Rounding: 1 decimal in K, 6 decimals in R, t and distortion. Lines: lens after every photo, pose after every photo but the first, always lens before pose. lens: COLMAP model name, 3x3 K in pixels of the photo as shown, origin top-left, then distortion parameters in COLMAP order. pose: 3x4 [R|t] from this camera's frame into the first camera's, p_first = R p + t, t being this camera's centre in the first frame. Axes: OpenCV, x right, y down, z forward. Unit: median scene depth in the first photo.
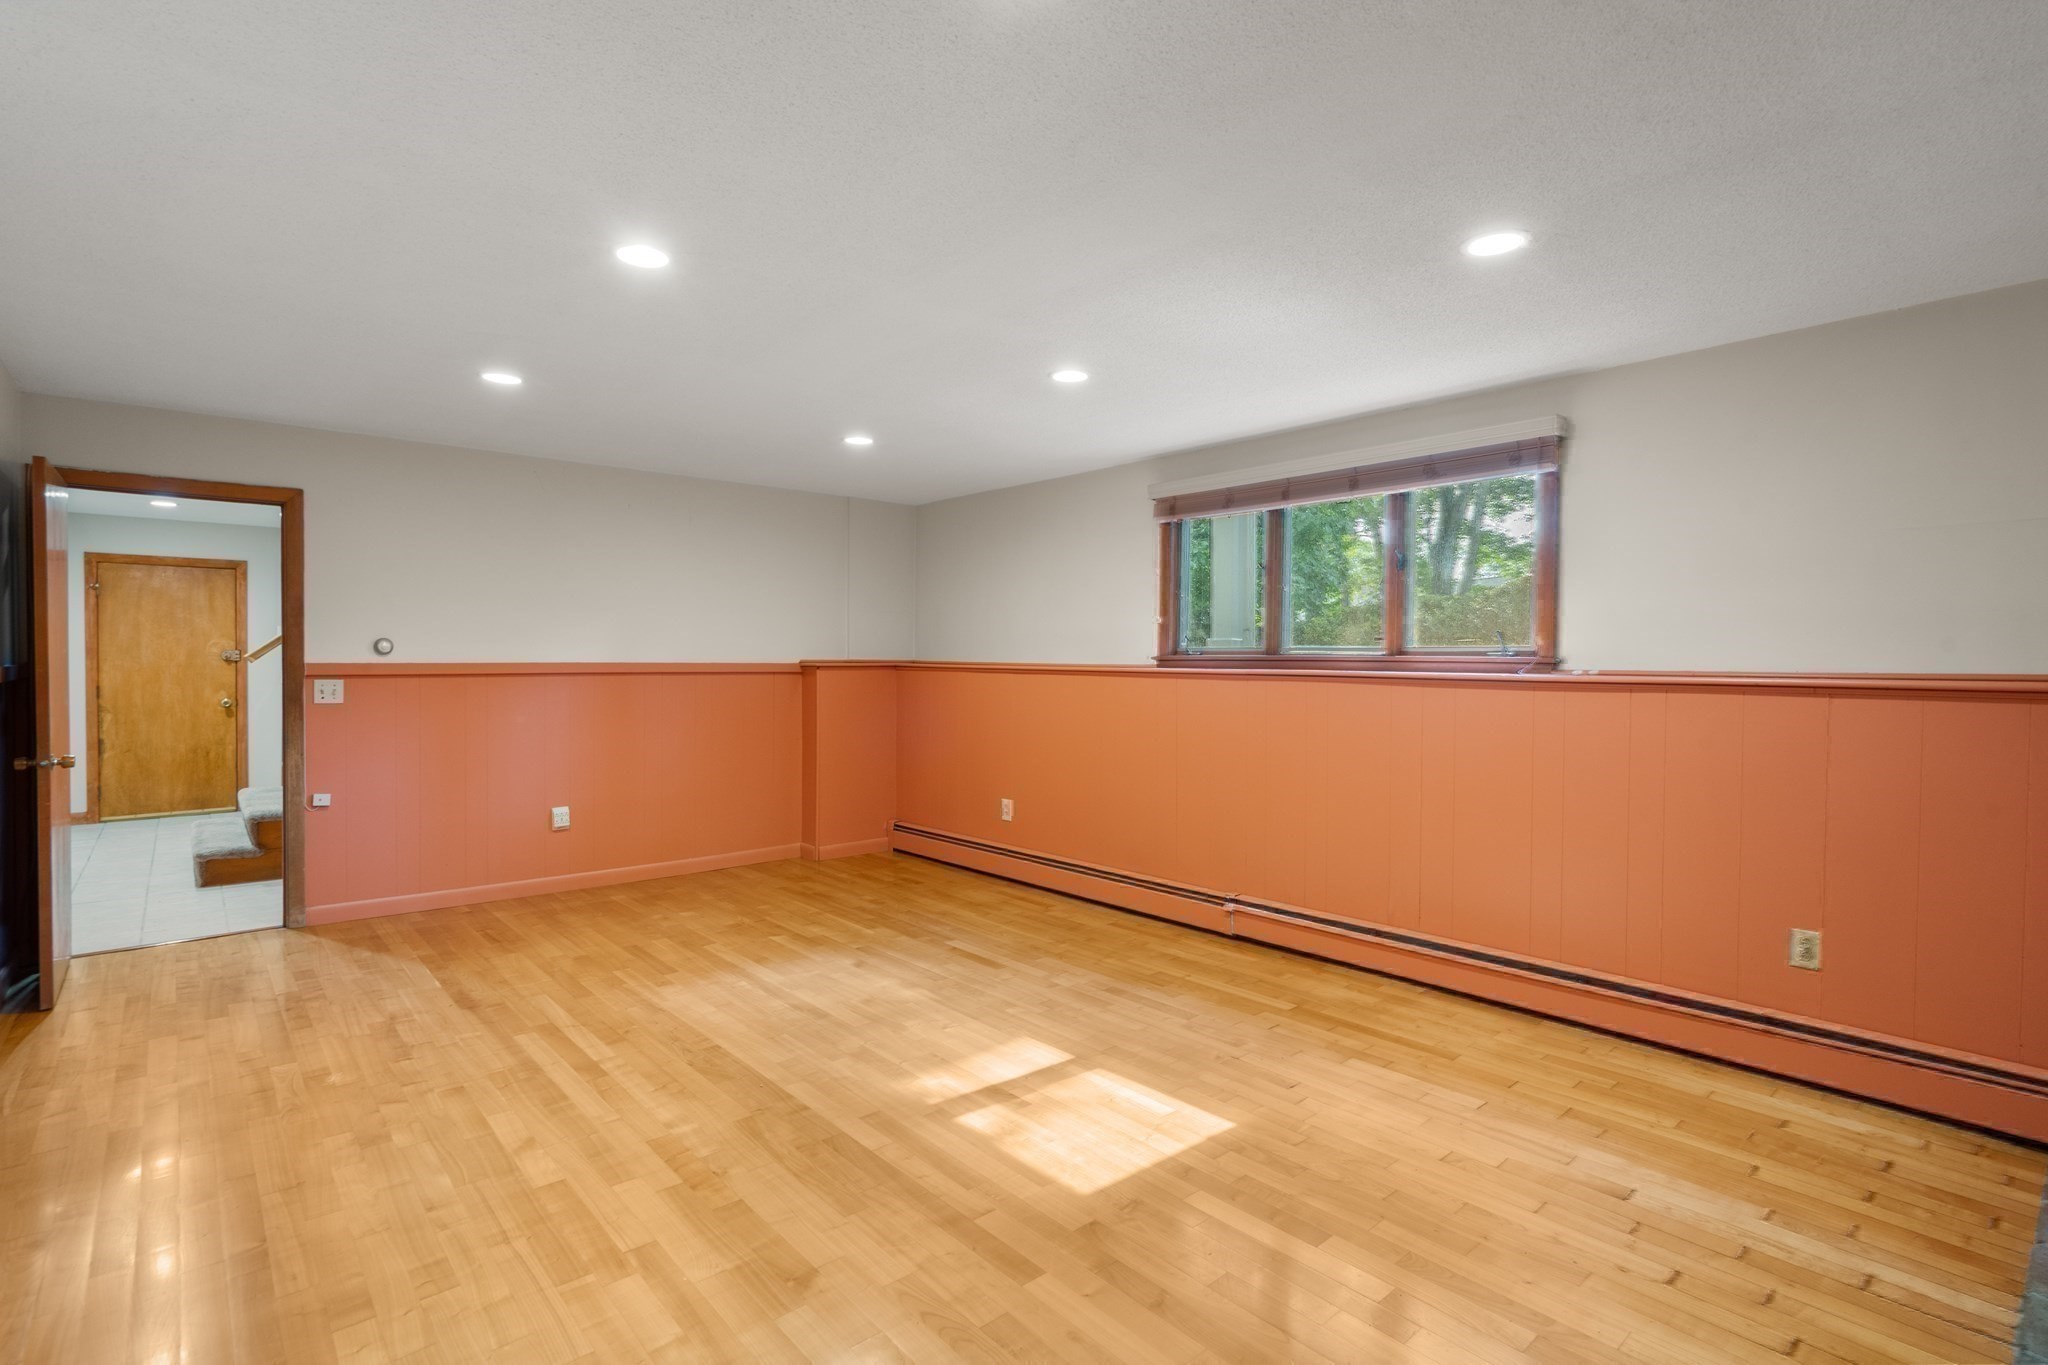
lens RADIAL K [[981.6, 0, 1037.8], [0, 981.6, 673.3], [0, 0, 1]] dist [0.000573, -0.000031]
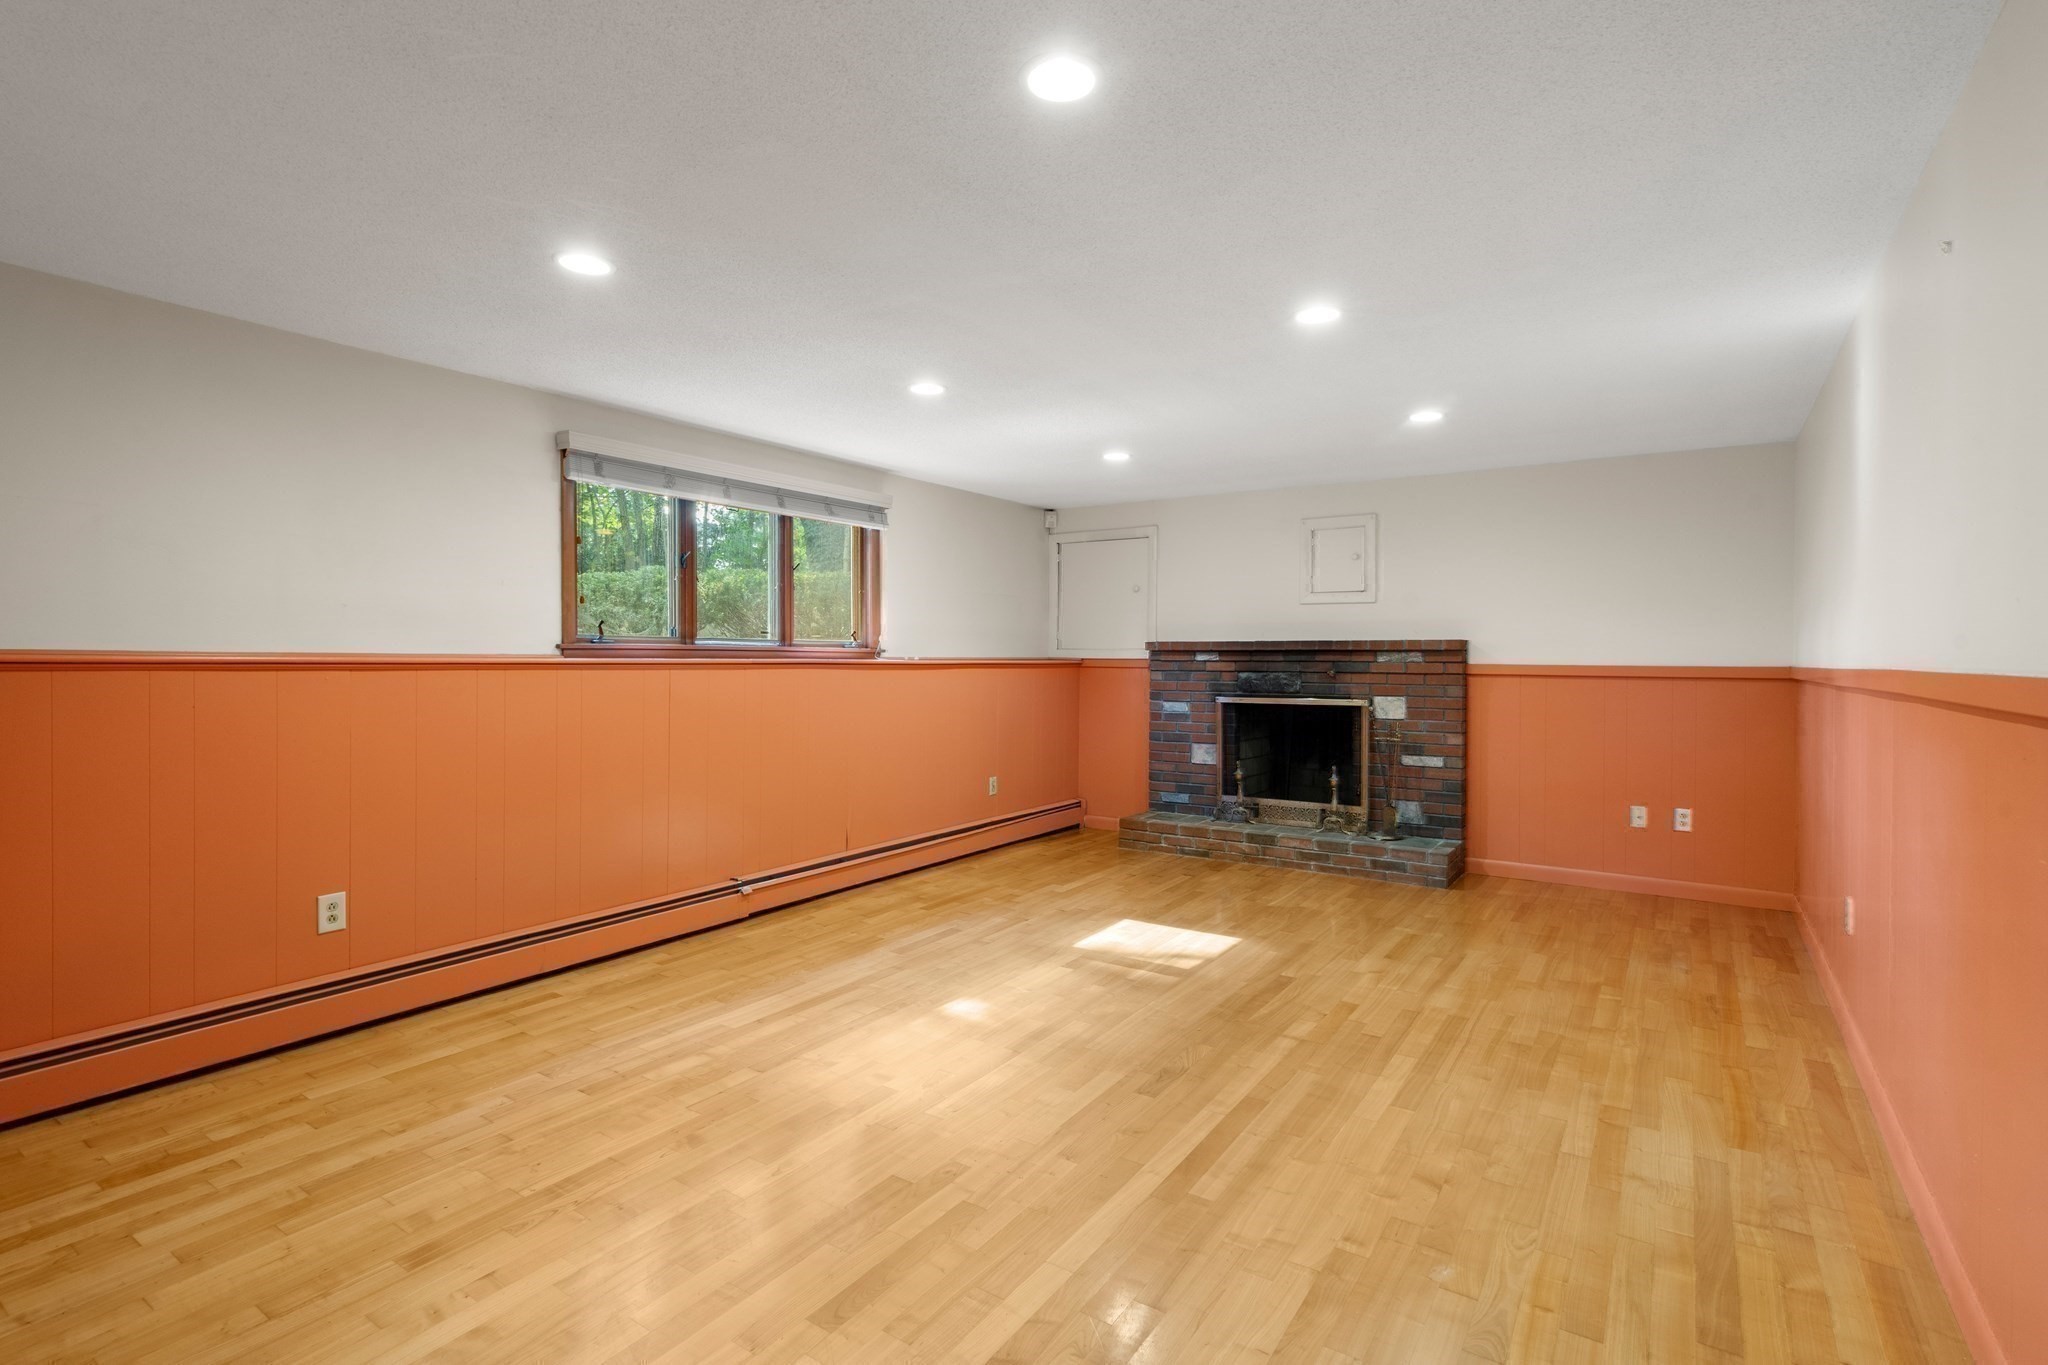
lens RADIAL K [[981.6, 0, 1028.5], [0, 981.6, 675.4], [0, 0, 1]] dist [0.000573, -0.000031]
pose [[-0.255365, -0.021641, 0.966602, -0.810277], [0.008860, 0.999655, 0.024722, -0.008233], [-0.966804, 0.014878, -0.255086, 0.910087]]
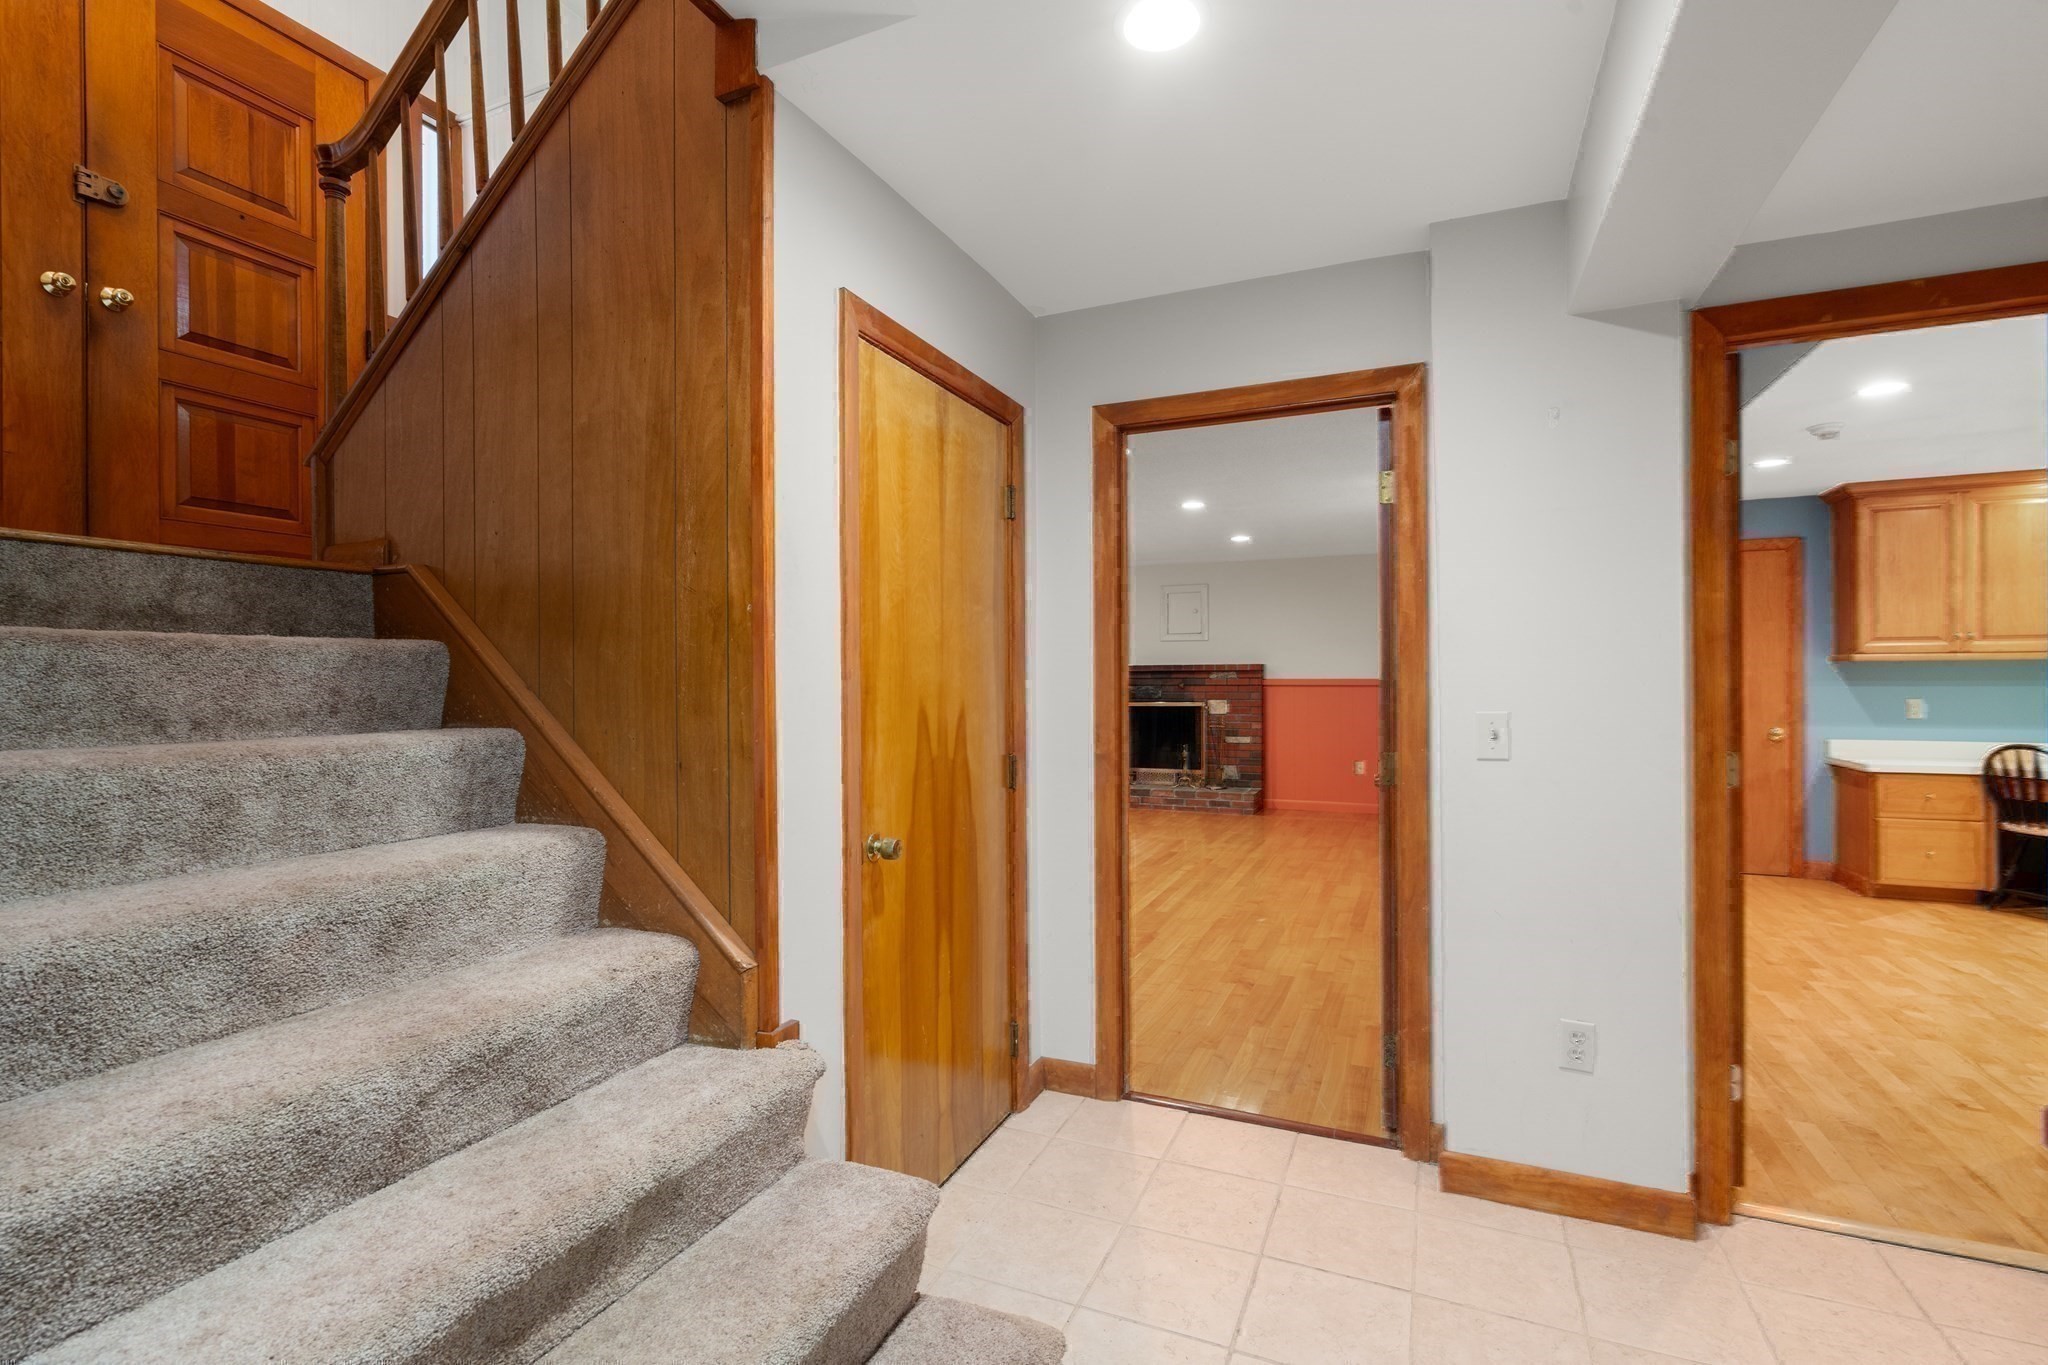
lens RADIAL K [[933.8, 0, 1028.3], [0, 933.8, 682.9], [0, 0, 1]] dist [-0.002327, -0.000044]
pose [[-0.421960, -0.008176, 0.906578, -1.260644], [0.014322, 0.999774, 0.015683, -0.015784], [-0.906501, 0.019601, -0.421748, 1.283137]]
